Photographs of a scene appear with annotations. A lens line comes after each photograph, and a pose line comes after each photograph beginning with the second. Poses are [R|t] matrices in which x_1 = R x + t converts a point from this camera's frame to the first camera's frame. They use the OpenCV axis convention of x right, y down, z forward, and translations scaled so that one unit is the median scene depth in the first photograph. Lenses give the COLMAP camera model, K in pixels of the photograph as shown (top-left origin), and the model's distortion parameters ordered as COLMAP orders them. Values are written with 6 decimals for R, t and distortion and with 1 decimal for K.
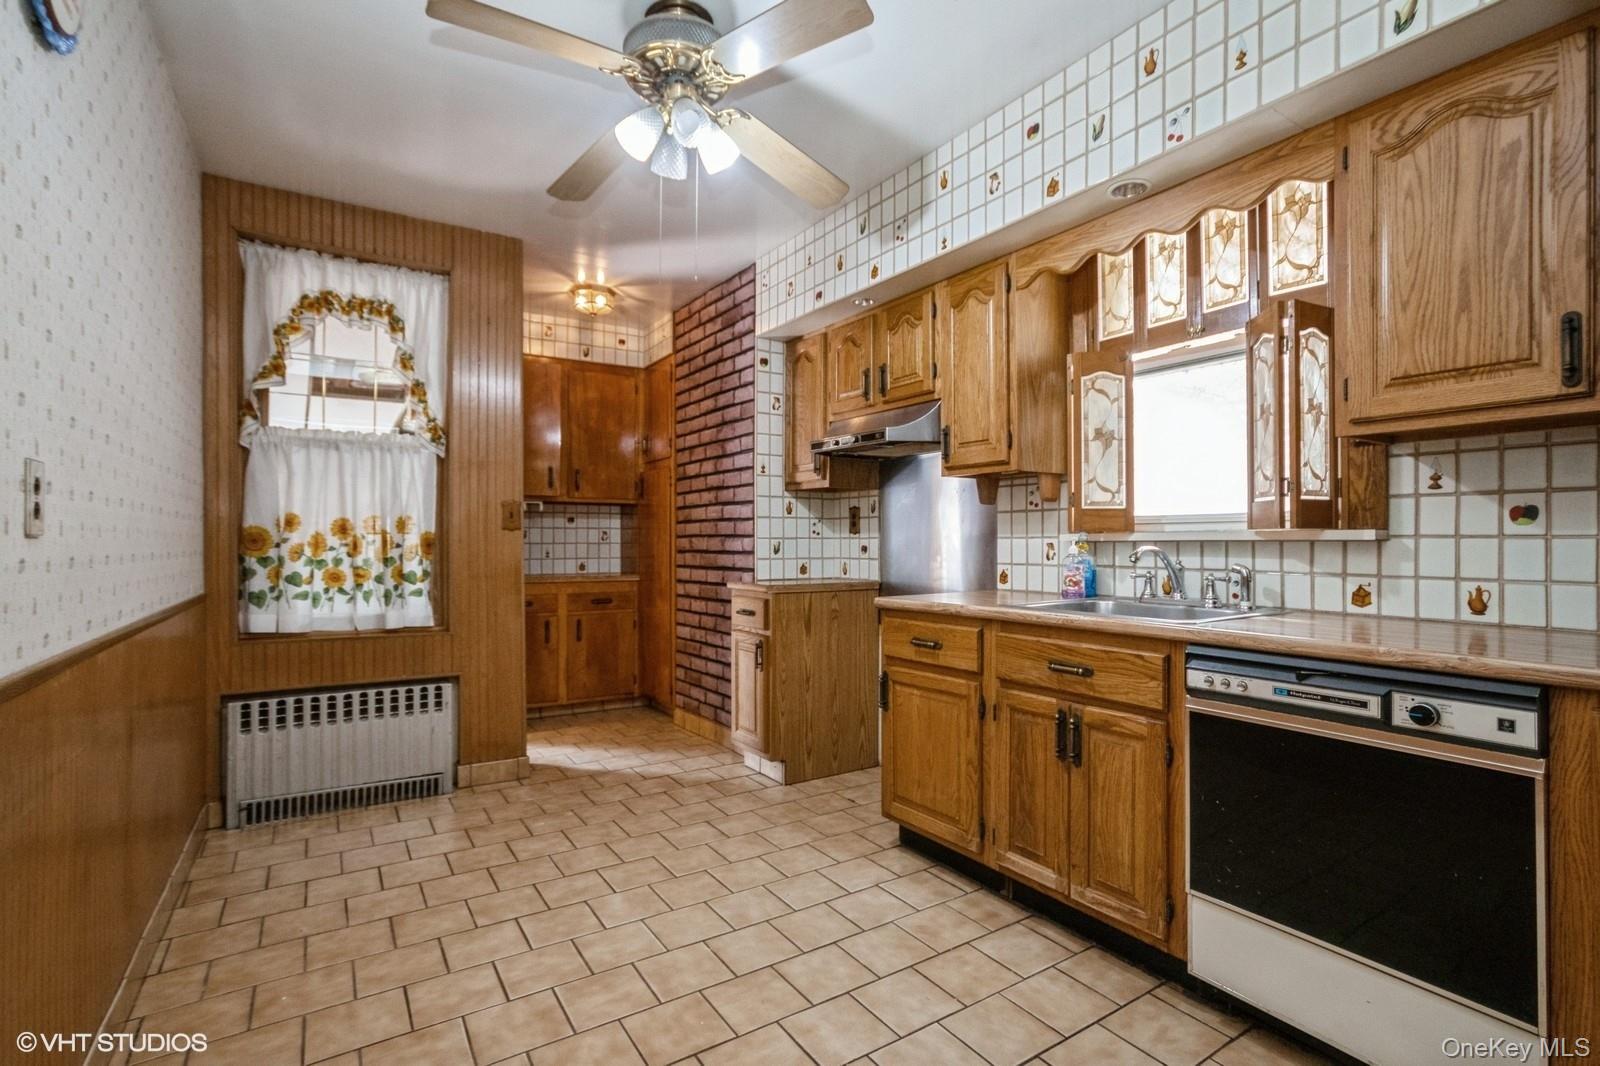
lens RADIAL K [[744.1, 0, 800.2], [0, 744.1, 541.3], [0, 0, 1]] dist [0.000448, 0.000016]
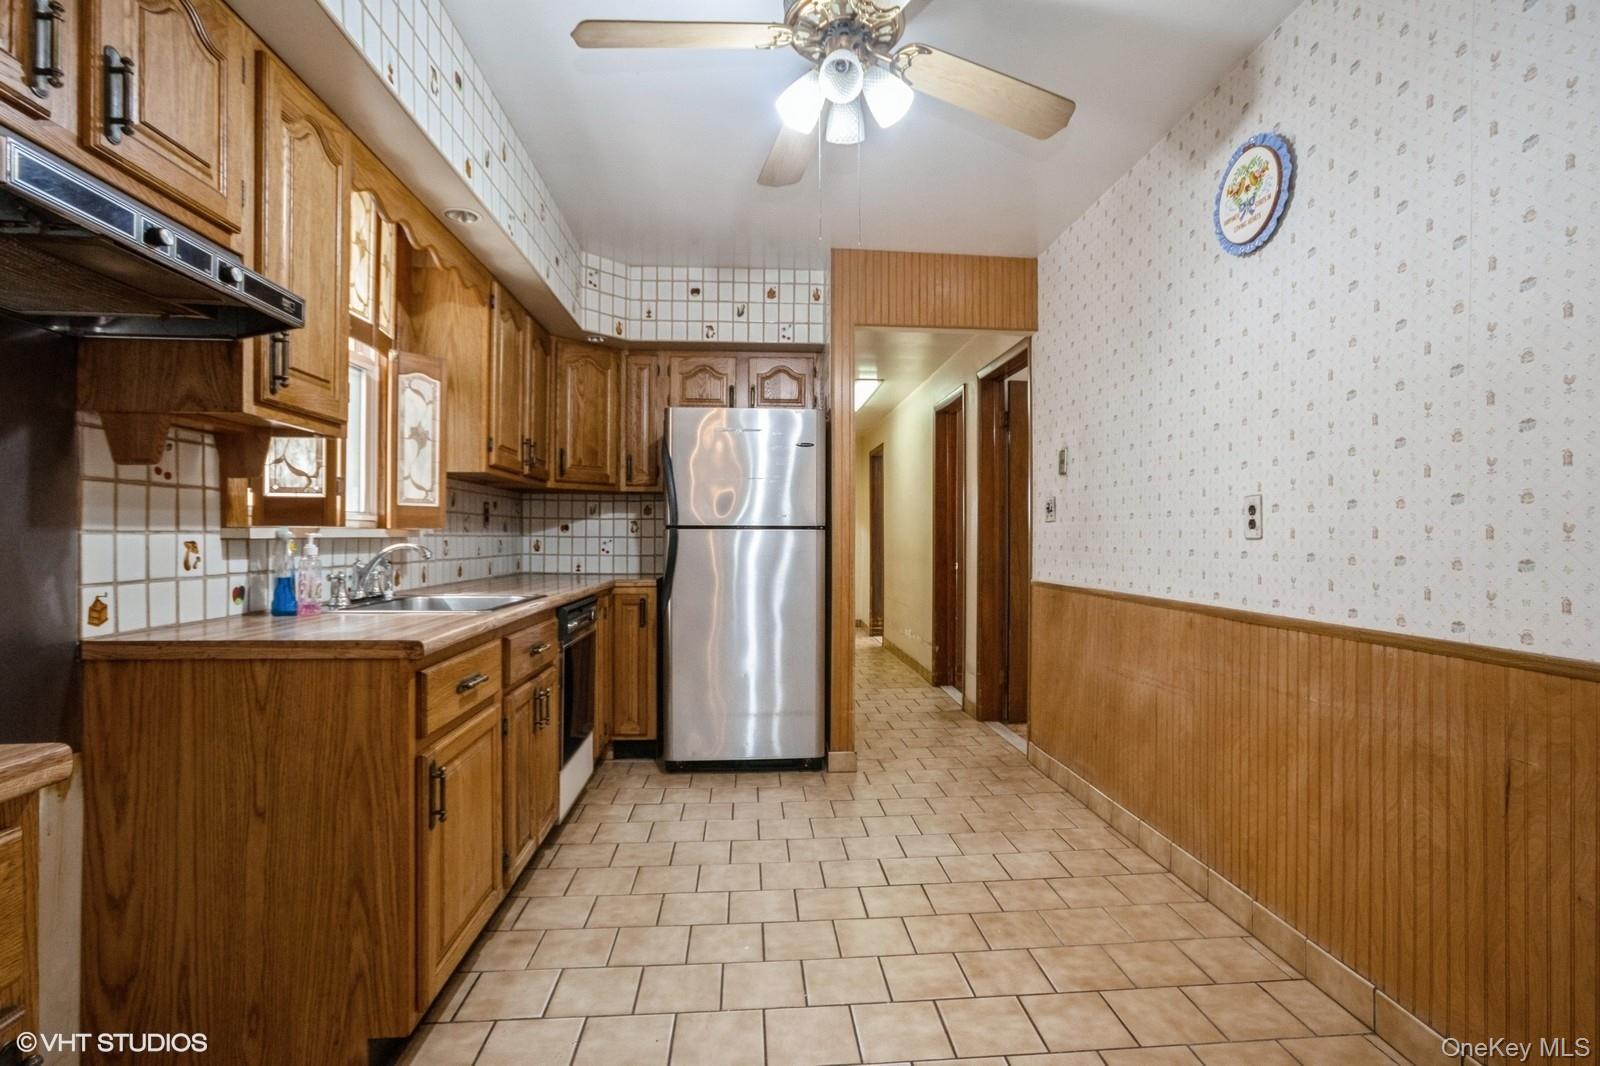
lens RADIAL K [[752.4, 0, 823.6], [0, 752.4, 531.7], [0, 0, 1]] dist [-0.000820, -0.000114]
pose [[-0.887148, 0.001776, 0.461481, -0.508126], [-0.003733, 0.999932, -0.011023, -0.001060], [-0.461469, -0.011502, -0.887082, 1.634439]]
